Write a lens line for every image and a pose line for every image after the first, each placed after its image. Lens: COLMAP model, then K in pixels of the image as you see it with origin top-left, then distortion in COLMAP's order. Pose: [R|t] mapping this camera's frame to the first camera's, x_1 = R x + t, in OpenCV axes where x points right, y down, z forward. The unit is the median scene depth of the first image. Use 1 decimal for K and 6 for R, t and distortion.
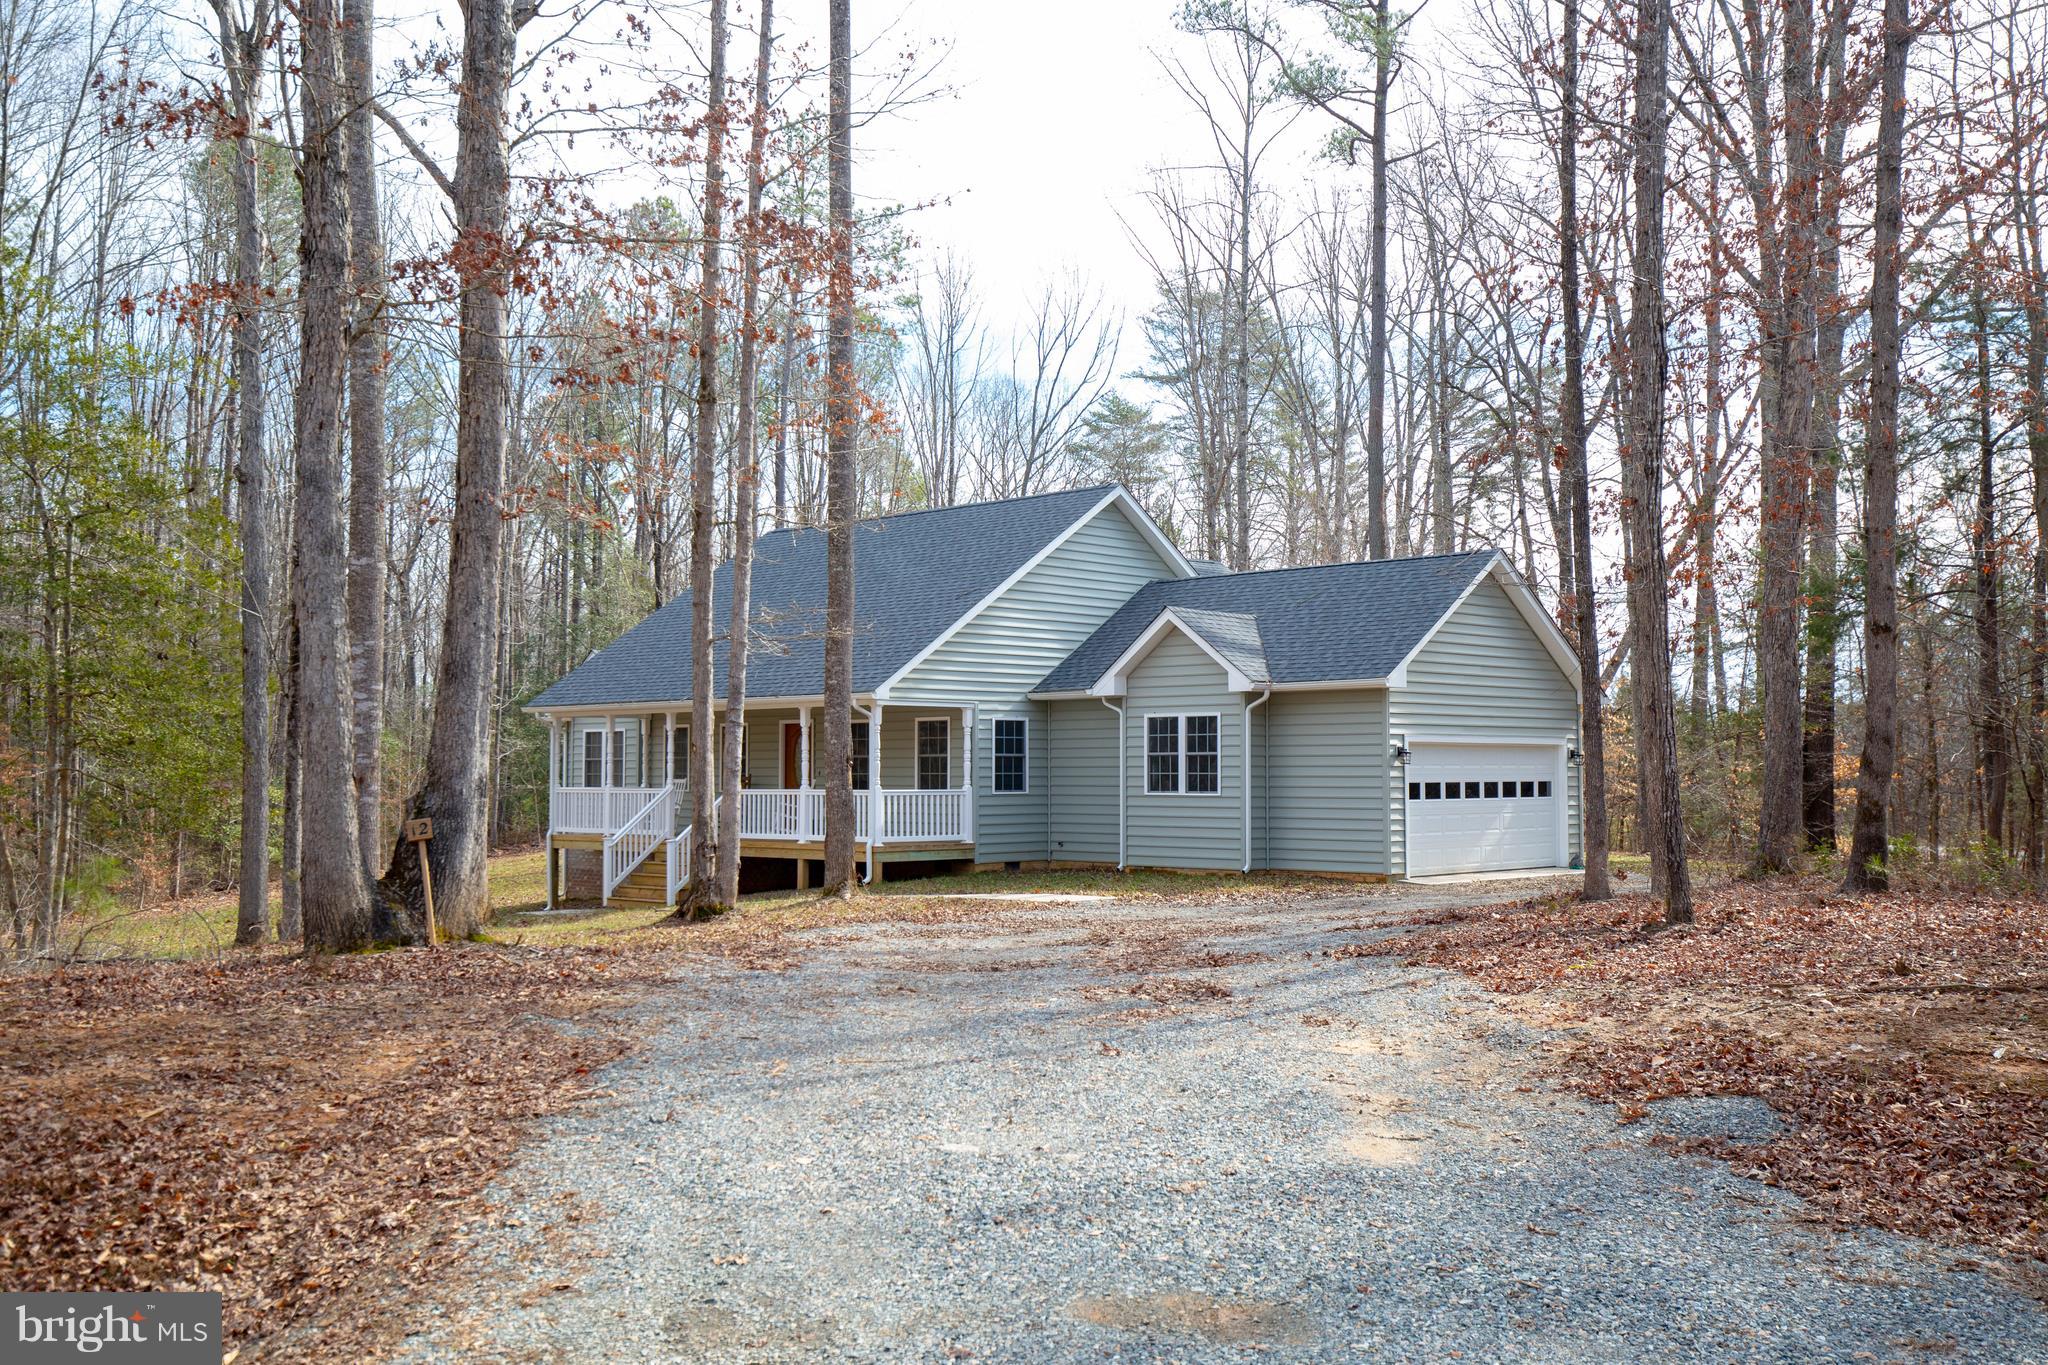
lens RADIAL K [[2065.4, 0, 1022.0], [0, 2065.4, 680.3], [0, 0, 1]] dist [0.016531, 0.000000]
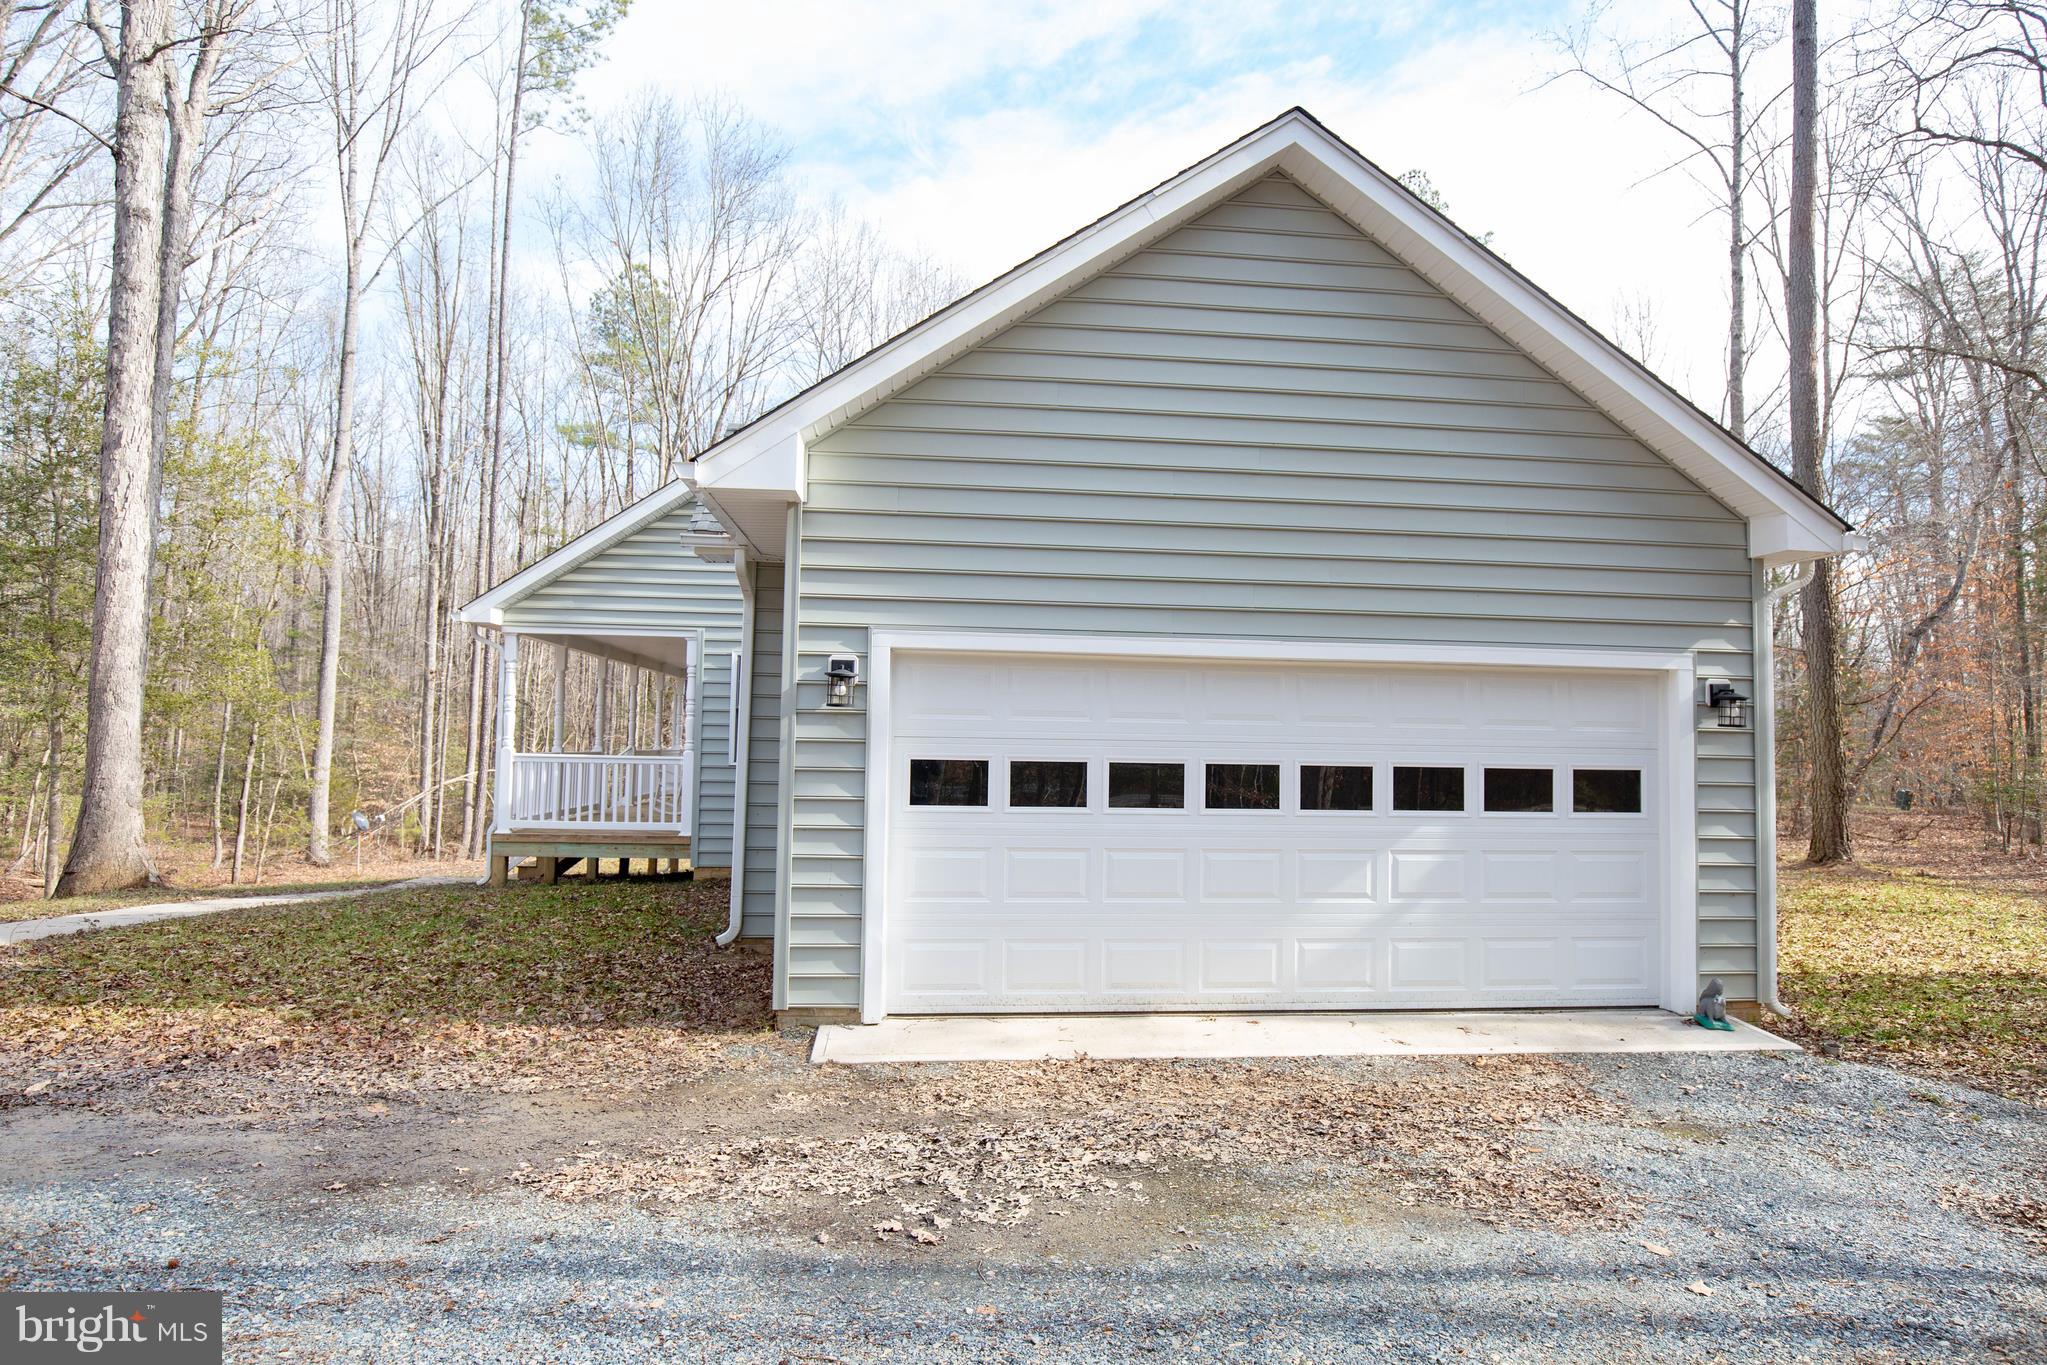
lens RADIAL K [[1247.9, 0, 1025.7], [0, 1247.9, 679.4], [0, 0, 1]] dist [-0.002306, -0.000174]
pose [[0.799679, -0.011270, -0.600322, 0.304628], [0.005156, 0.999916, -0.011904, 0.035368], [0.600405, 0.006424, 0.799670, 0.768919]]
